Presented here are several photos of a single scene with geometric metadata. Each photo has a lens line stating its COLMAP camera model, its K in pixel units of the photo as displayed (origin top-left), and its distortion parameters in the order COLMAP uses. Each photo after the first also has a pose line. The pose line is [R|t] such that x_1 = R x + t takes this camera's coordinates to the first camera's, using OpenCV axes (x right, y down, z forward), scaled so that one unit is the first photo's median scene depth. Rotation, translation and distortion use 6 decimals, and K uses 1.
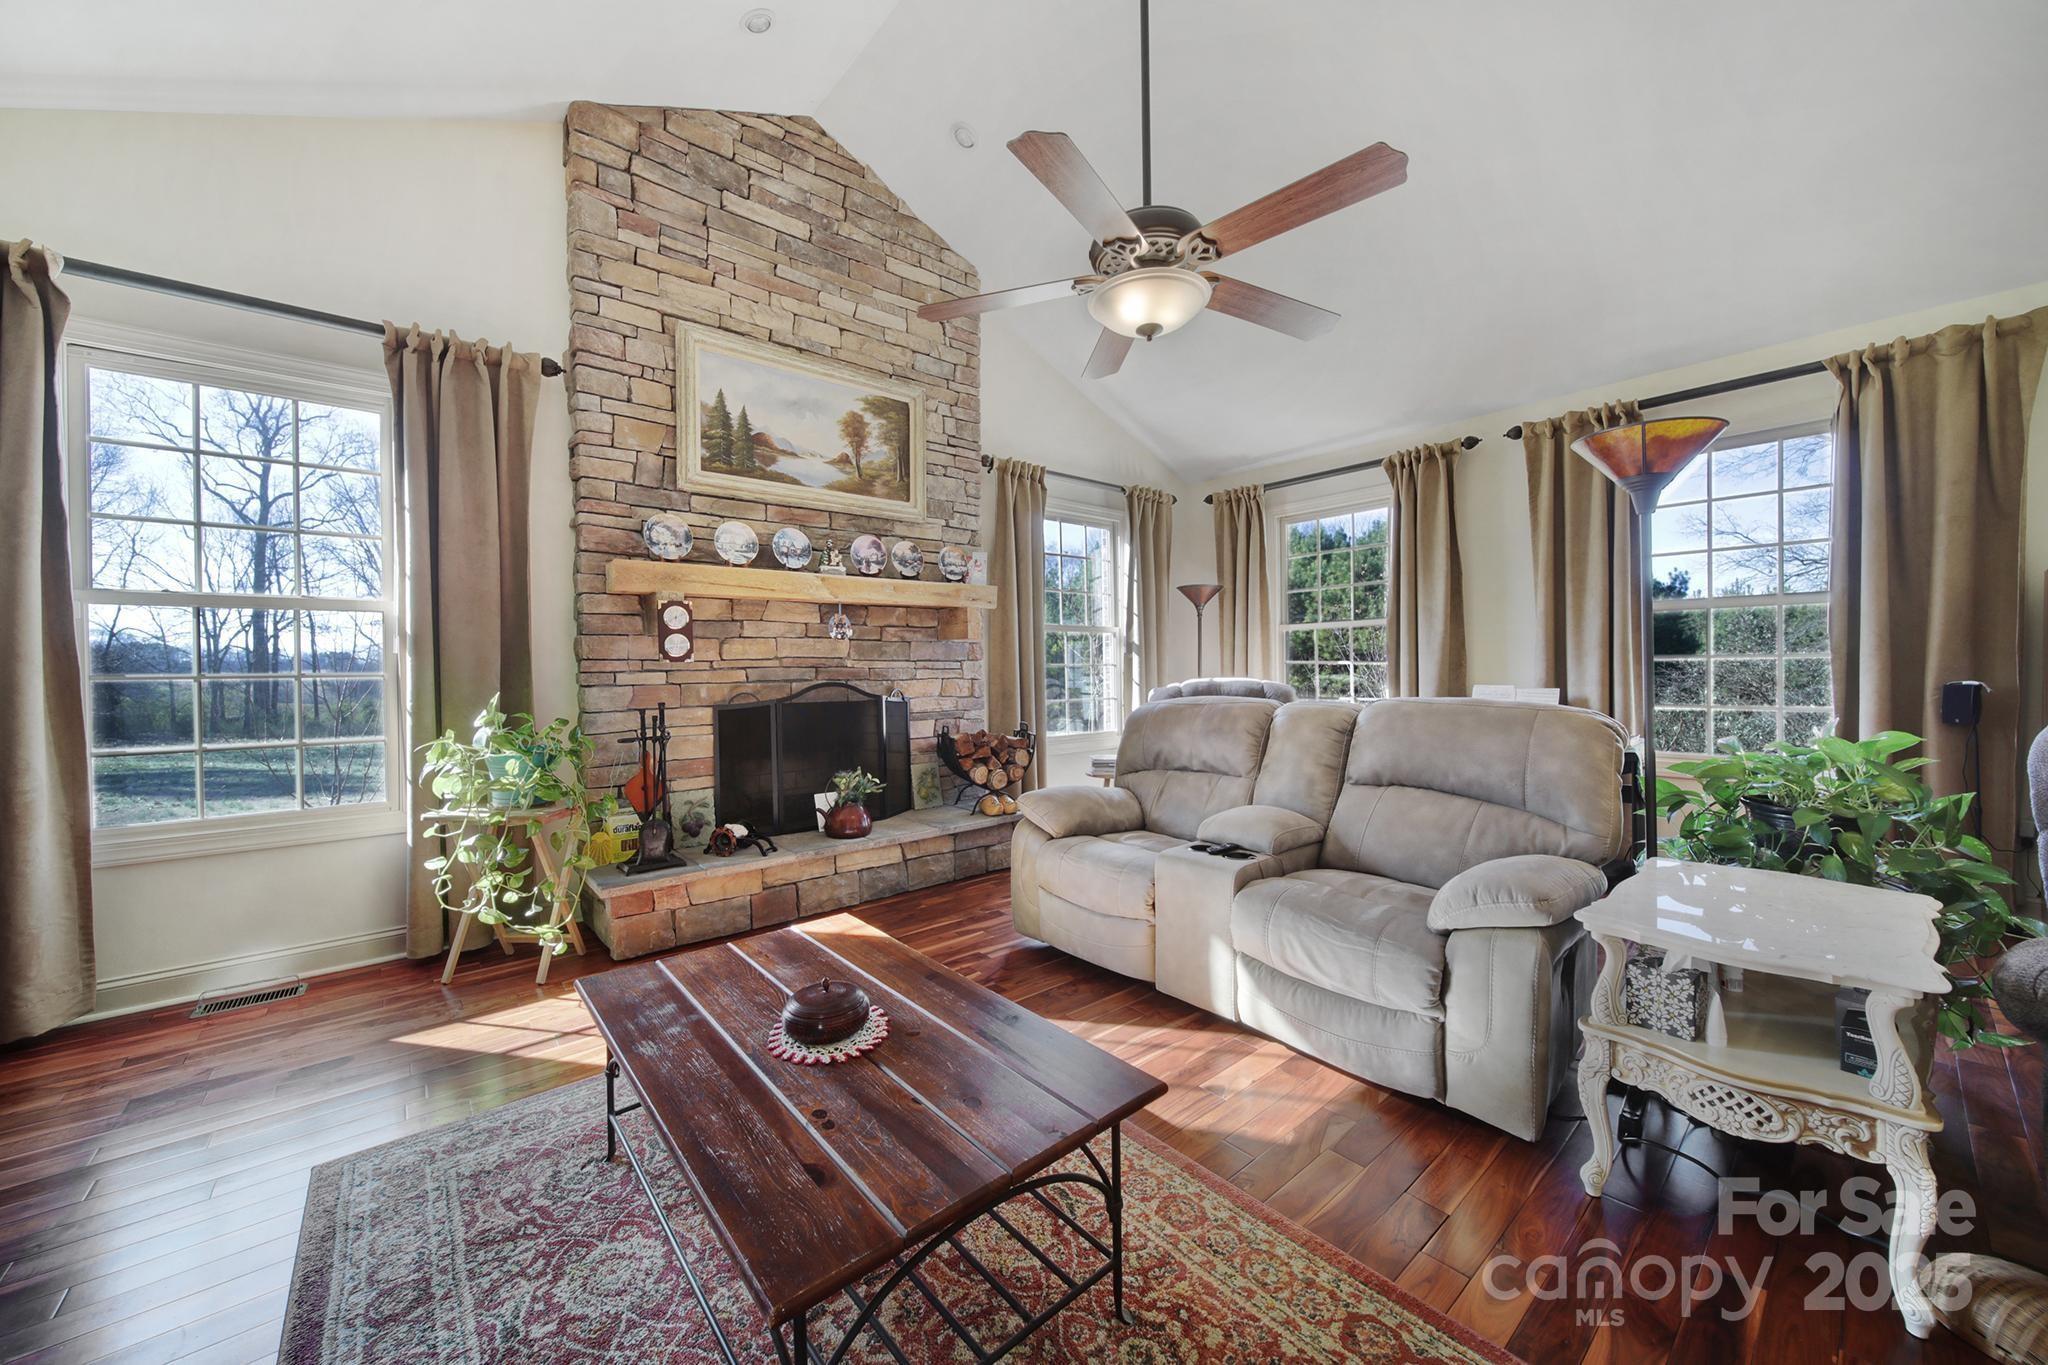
lens RADIAL K [[754.9, 0, 1026.4], [0, 754.9, 667.6], [0, 0, 1]] dist [0.010034, -0.000028]
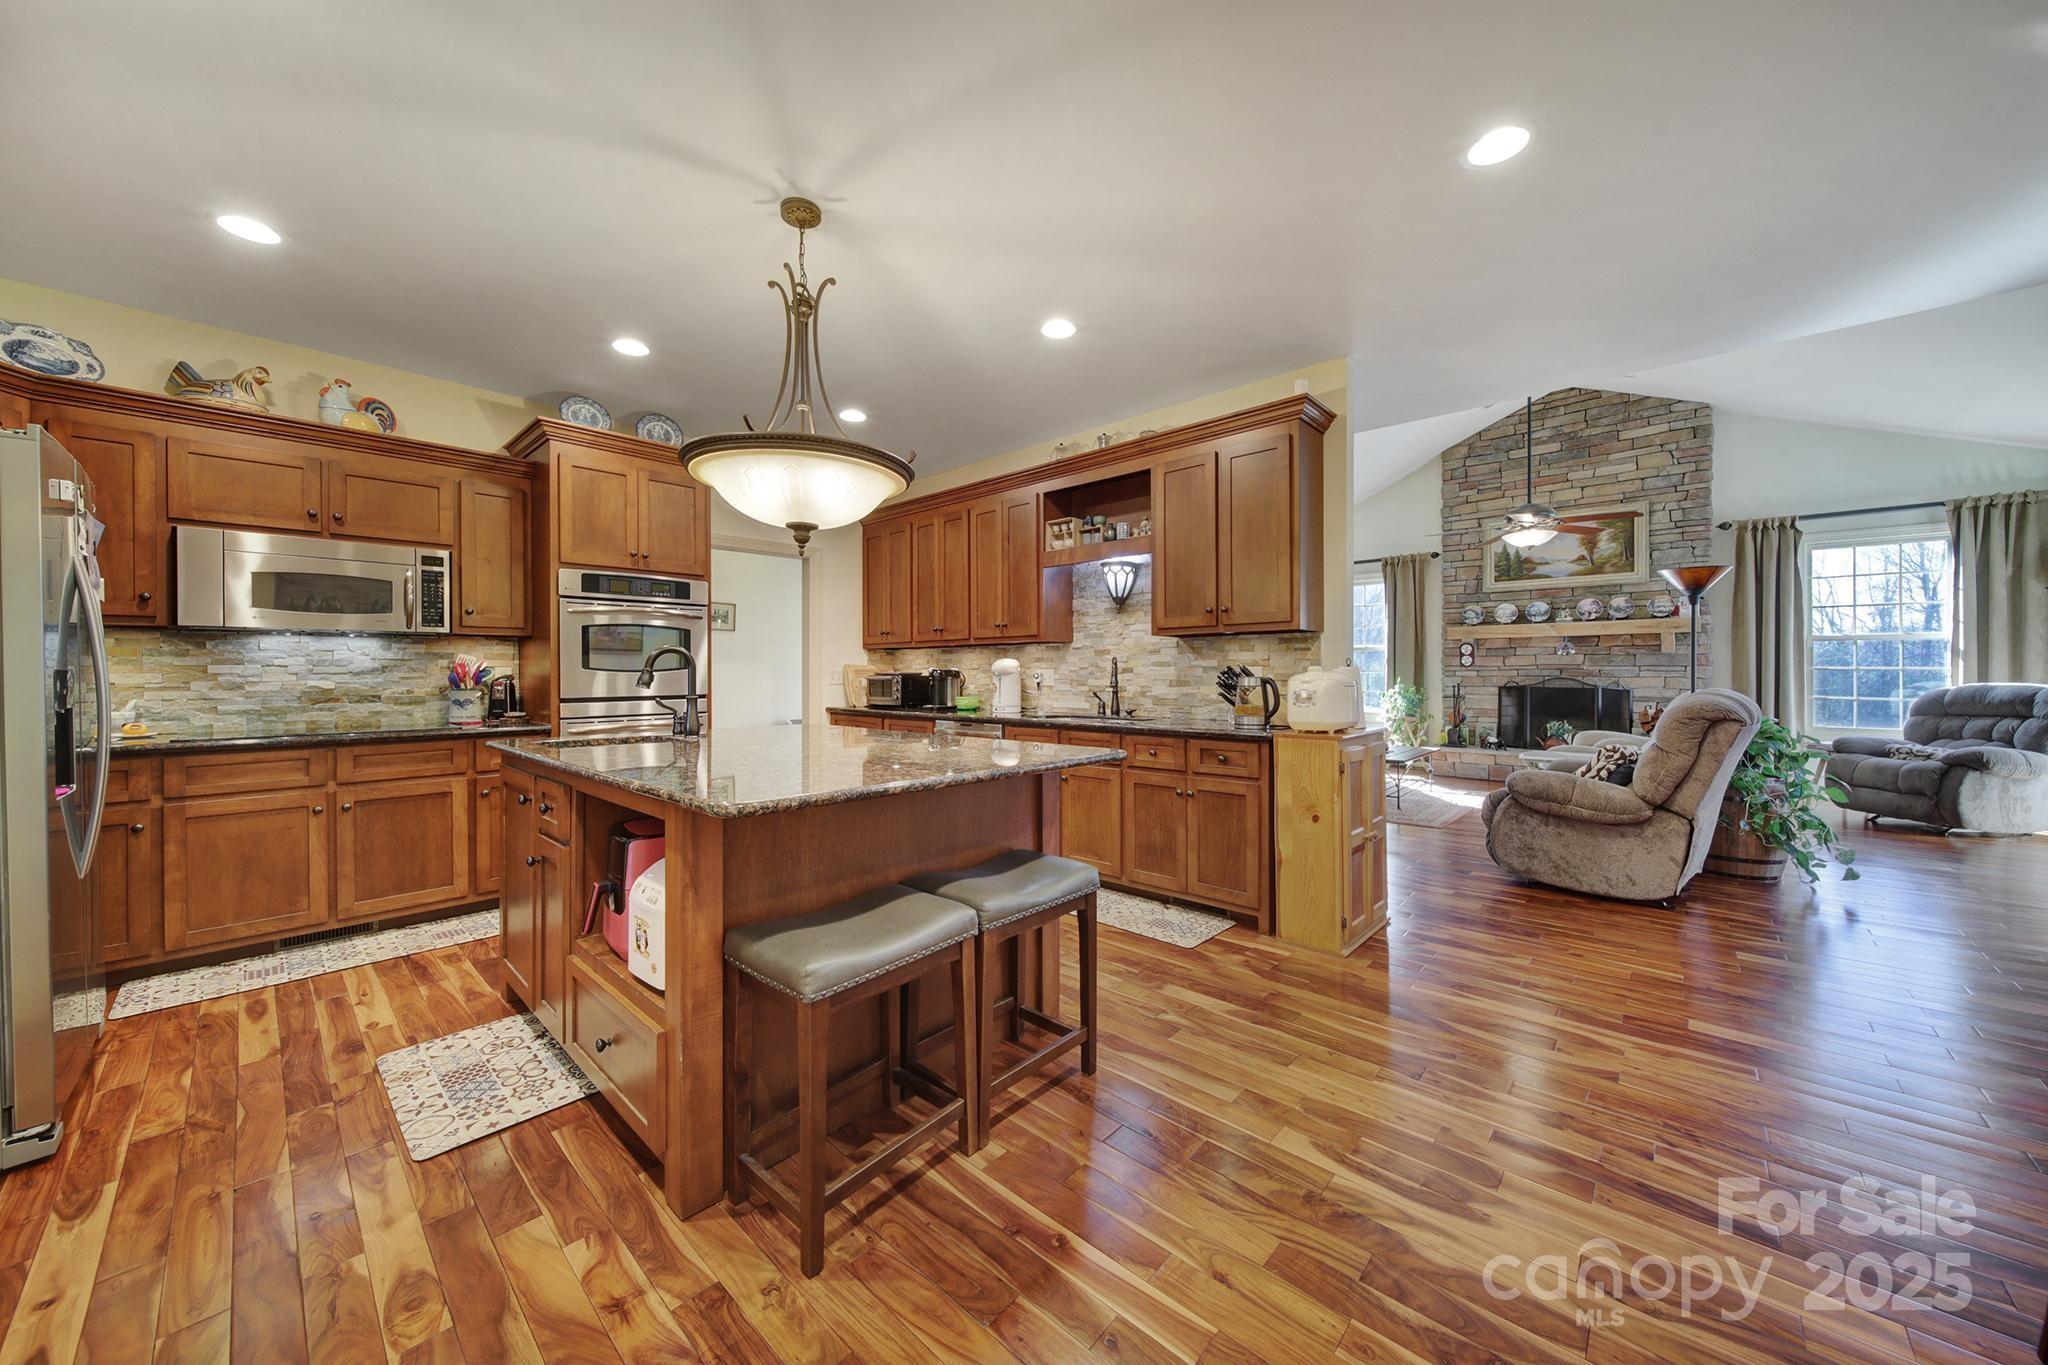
lens RADIAL K [[717.2, 0, 1023.4], [0, 717.2, 672.6], [0, 0, 1]] dist [0.001312, -0.002848]
pose [[0.118470, 0.011069, -0.992896, 1.439546], [-0.001066, 0.999939, 0.011020, -0.011815], [0.992957, -0.000247, 0.118475, -0.611517]]
